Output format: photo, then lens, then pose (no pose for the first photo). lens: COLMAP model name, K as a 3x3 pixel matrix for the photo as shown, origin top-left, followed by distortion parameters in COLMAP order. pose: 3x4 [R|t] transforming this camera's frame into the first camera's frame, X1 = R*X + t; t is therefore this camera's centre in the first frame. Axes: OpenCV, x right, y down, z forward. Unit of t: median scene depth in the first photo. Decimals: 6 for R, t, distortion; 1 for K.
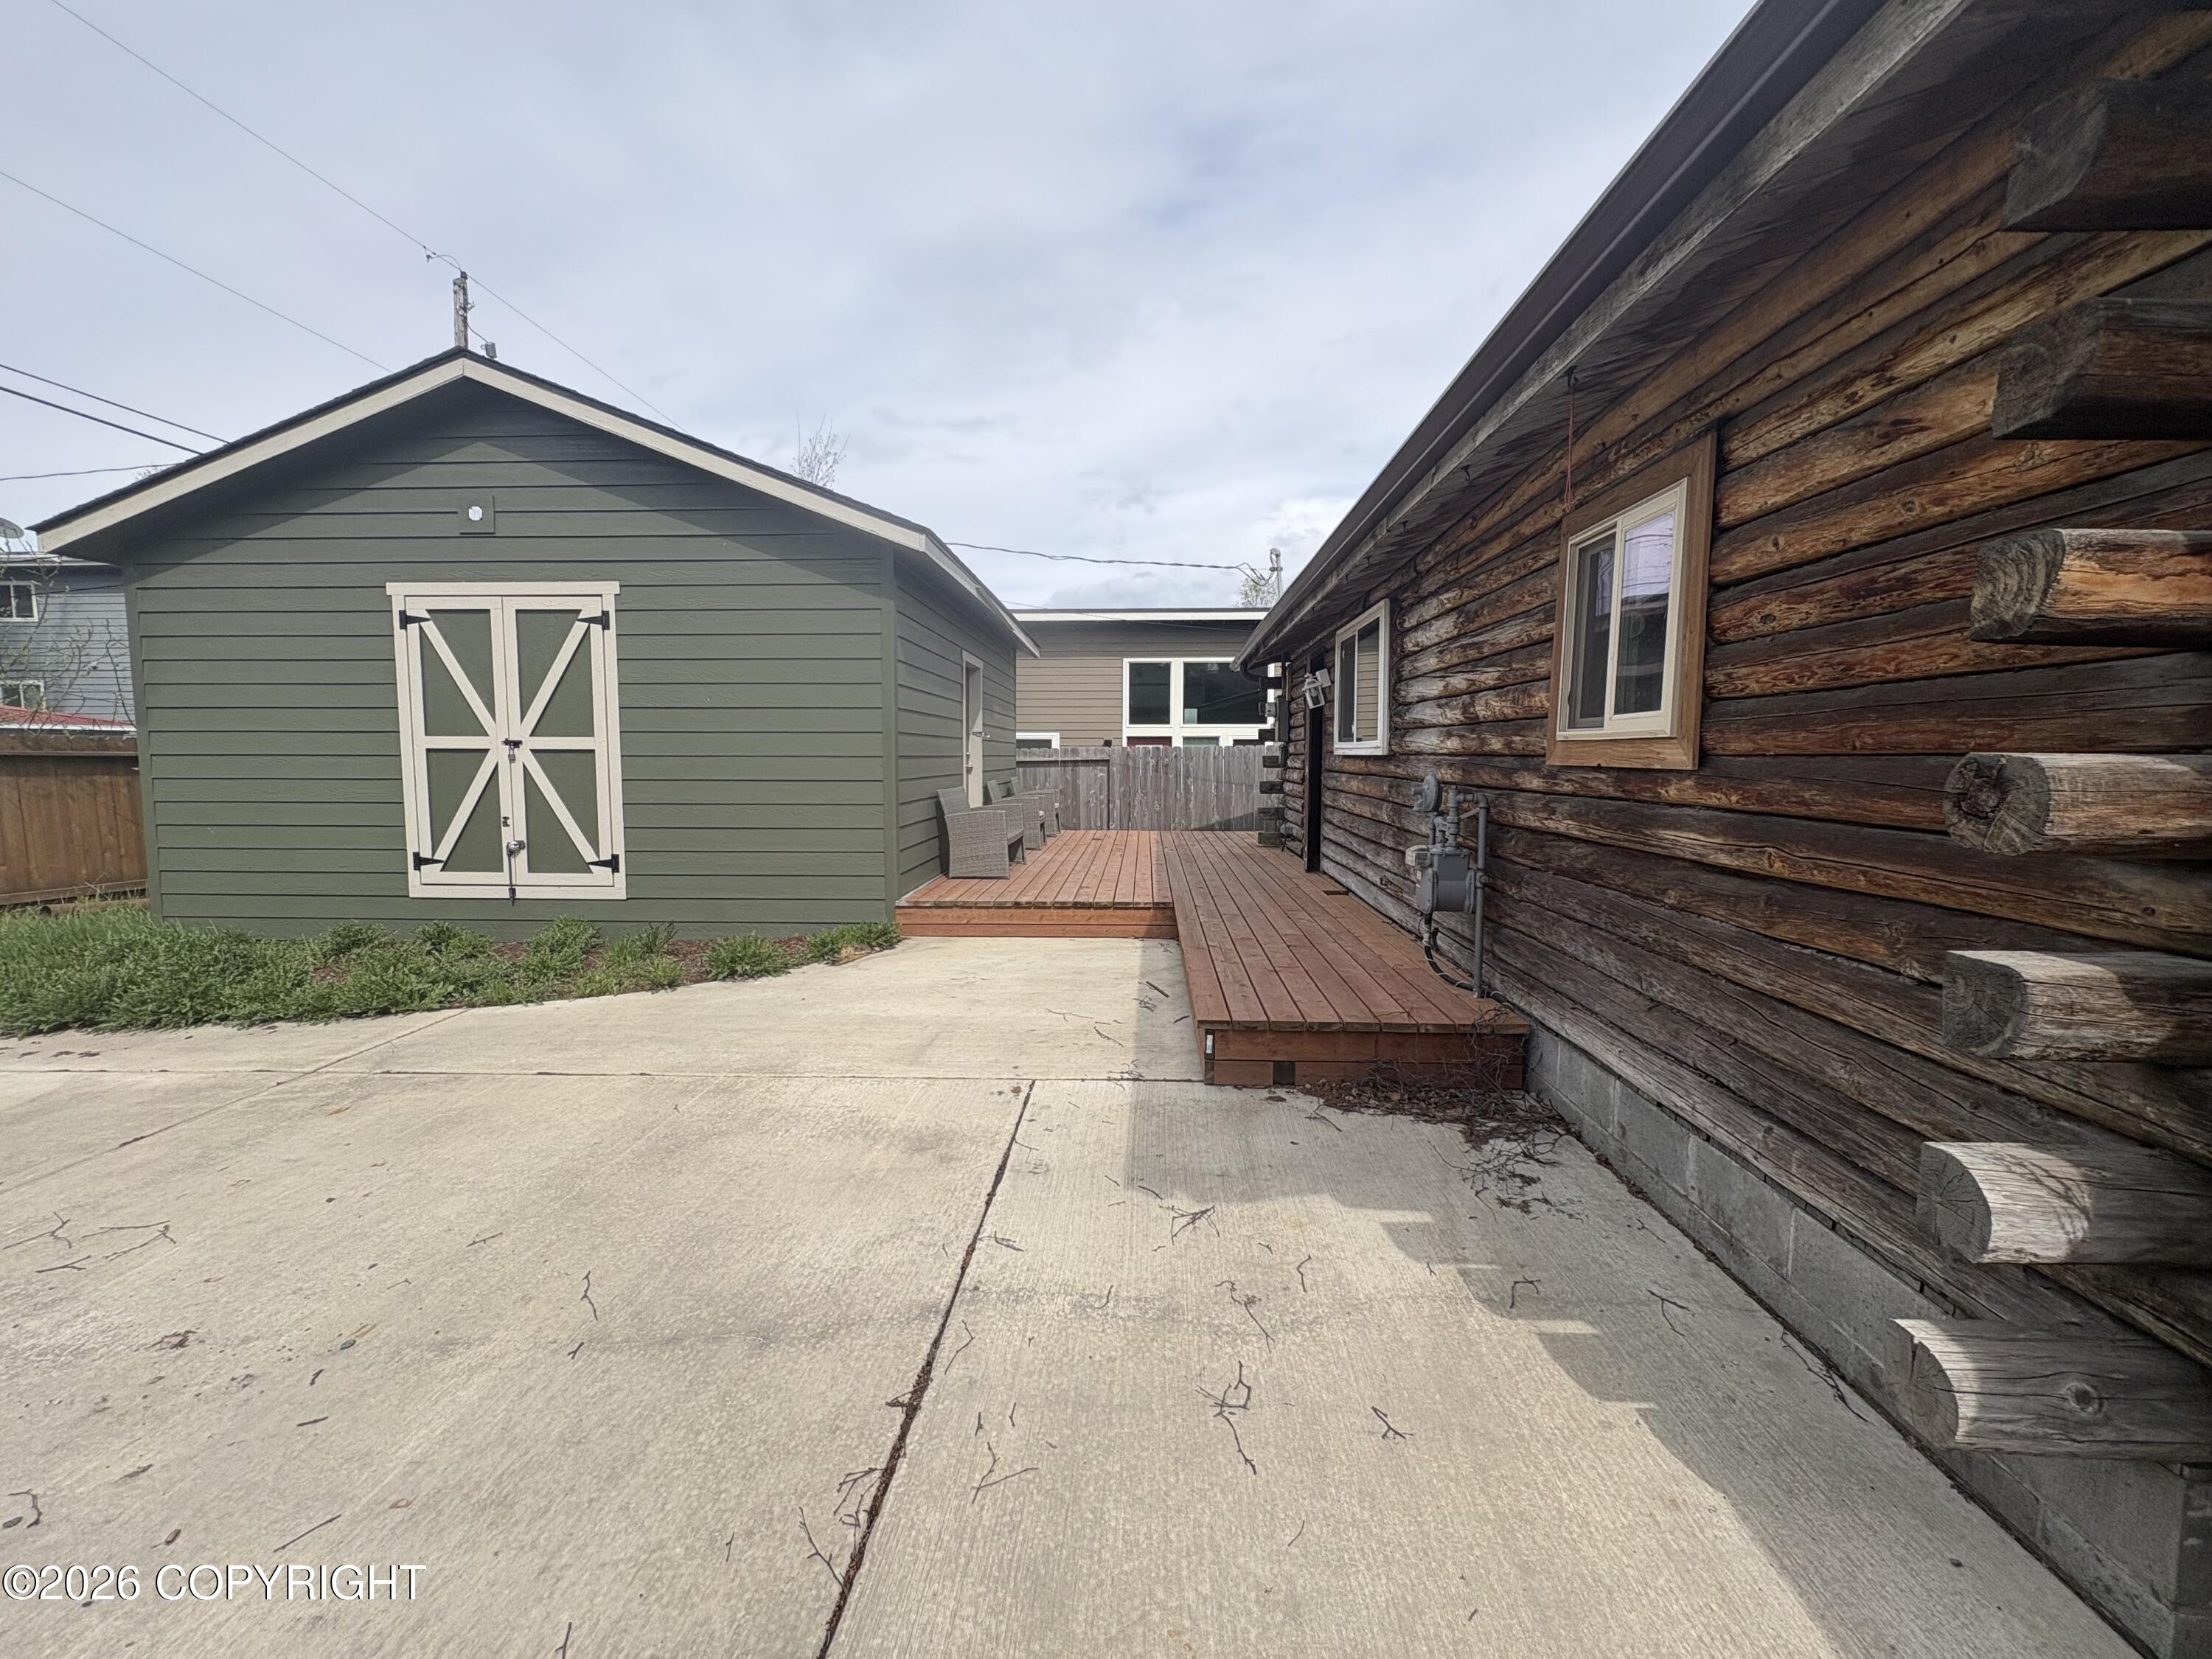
lens RADIAL K [[879.6, 0, 1108.5], [0, 879.6, 826.5], [0, 0, 1]] dist [0.000408, -0.000098]
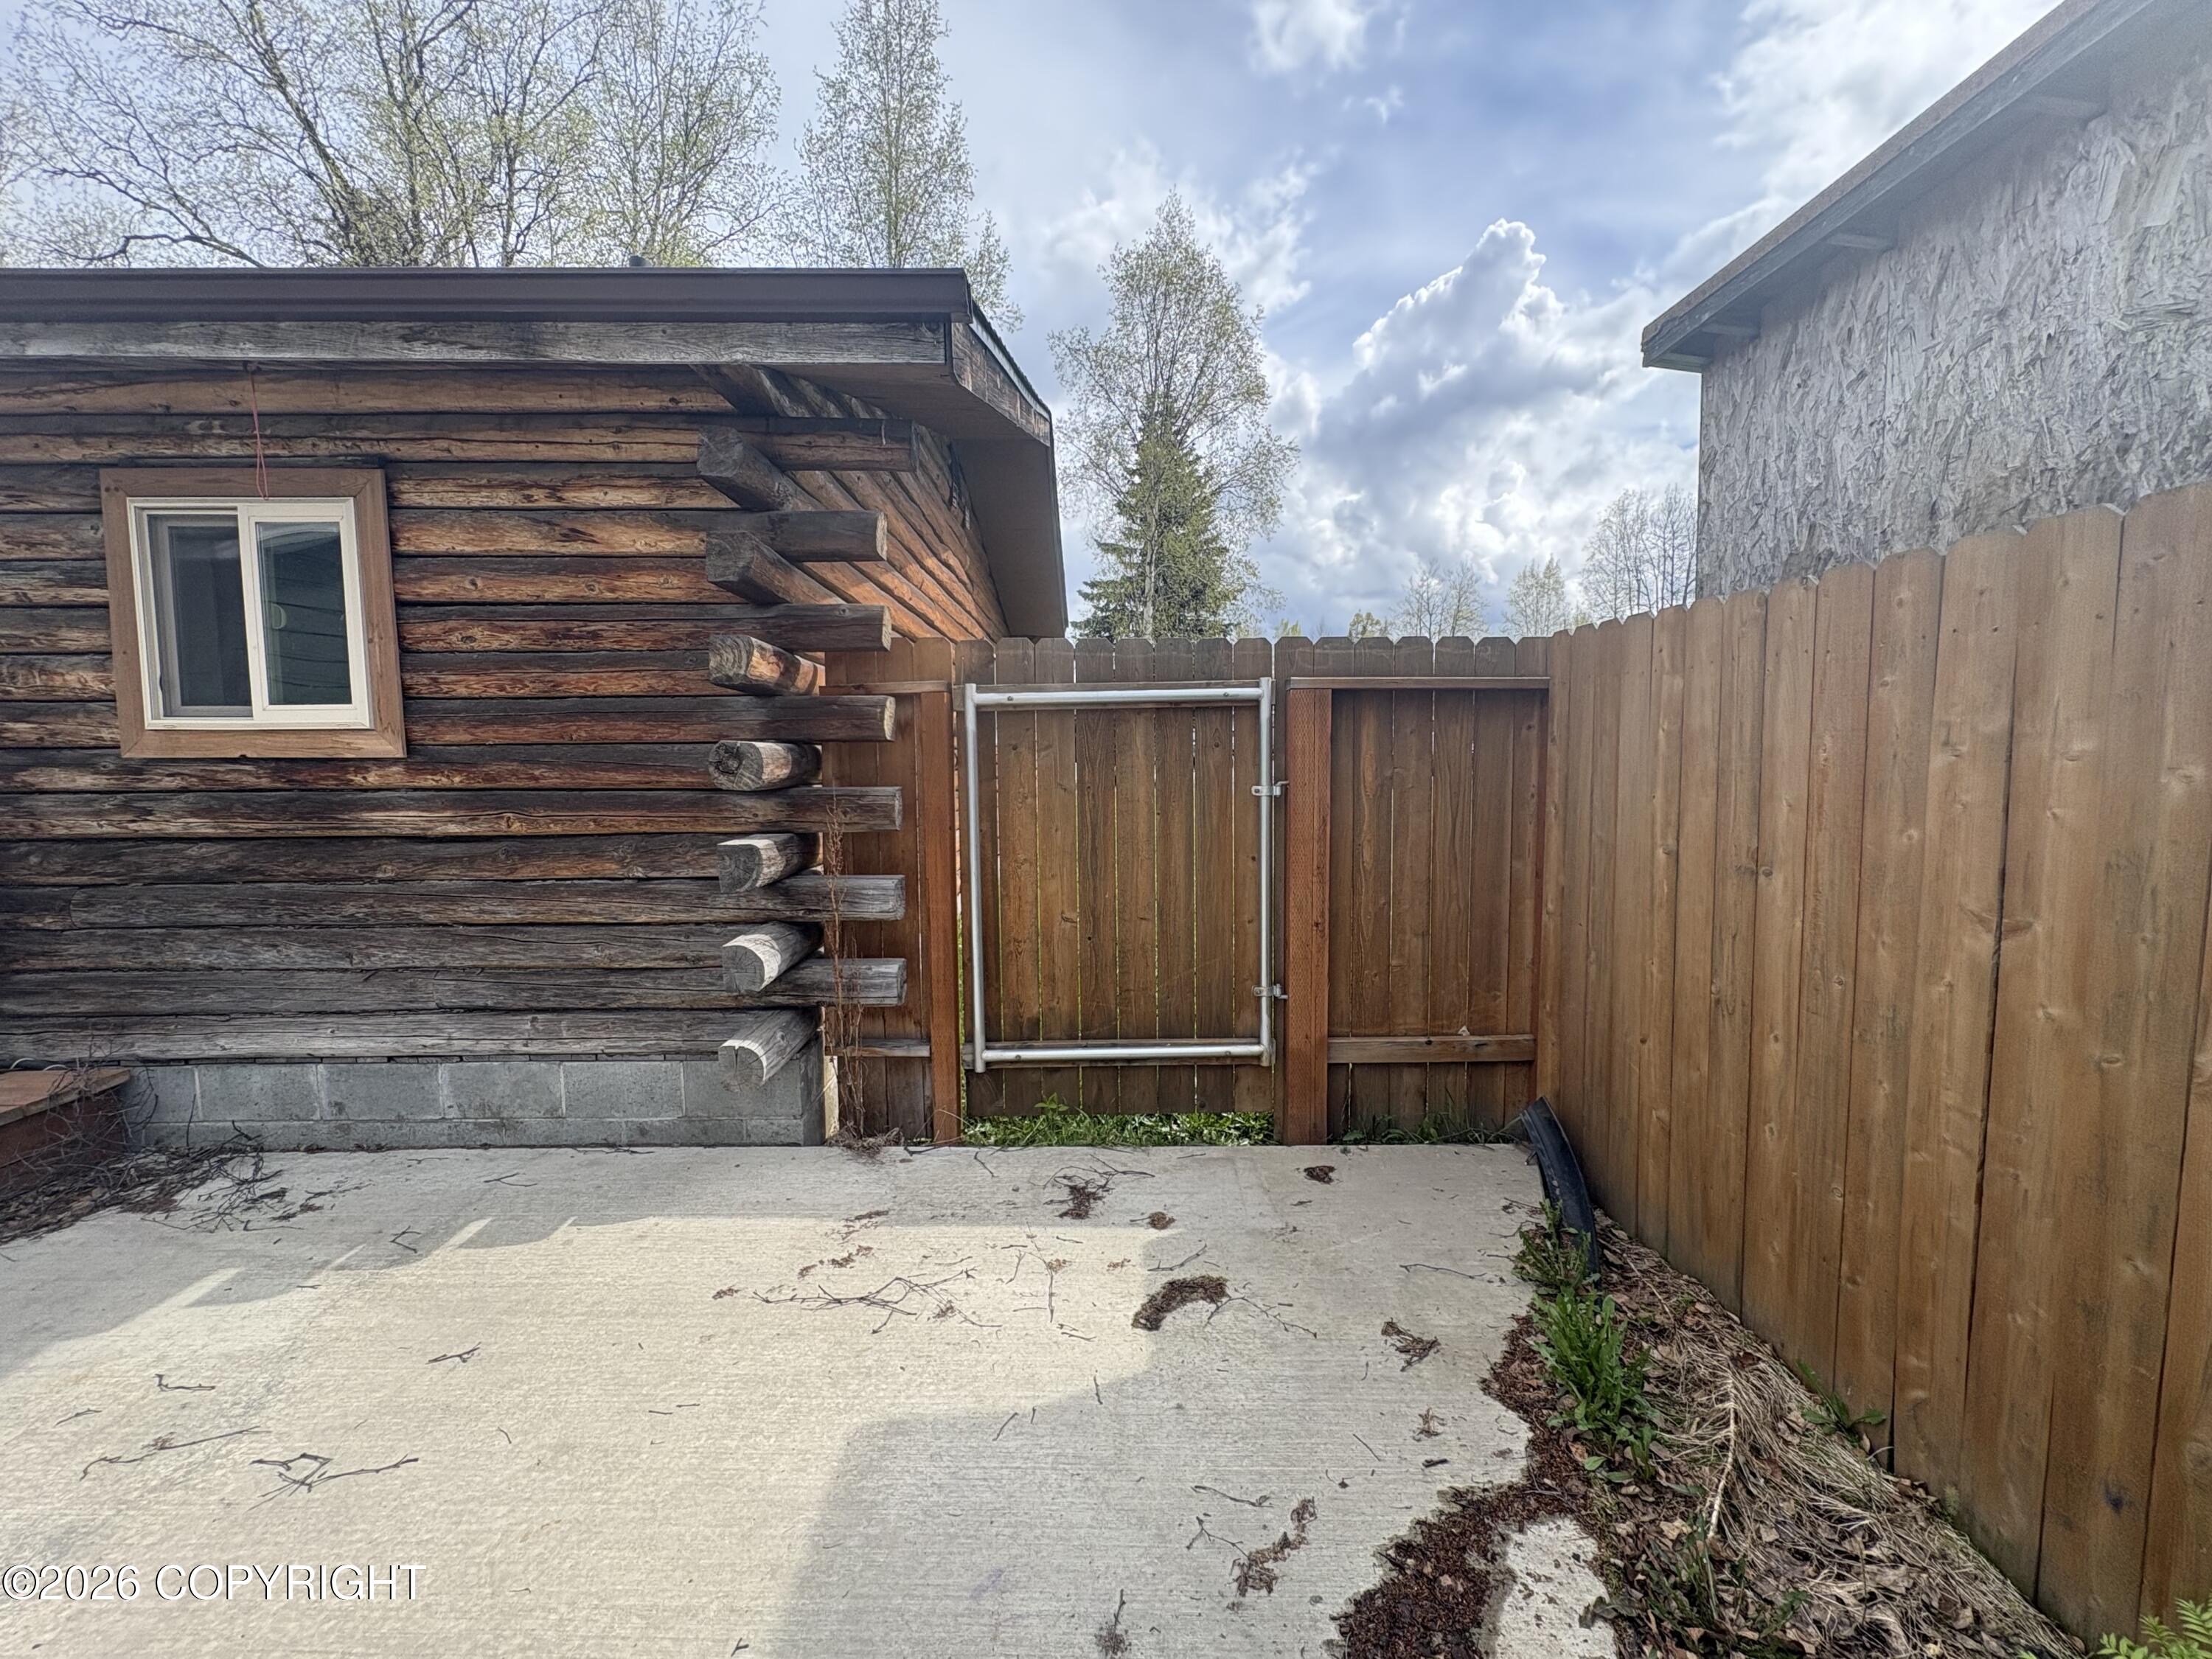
lens RADIAL K [[879.6, 0, 1108.5], [0, 879.6, 826.5], [0, 0, 1]] dist [0.000408, -0.000098]
pose [[-0.067880, -0.086359, 0.993949, -0.616131], [0.087504, 0.991892, 0.092156, 0.000419], [-0.993849, 0.093230, -0.059773, 0.162692]]
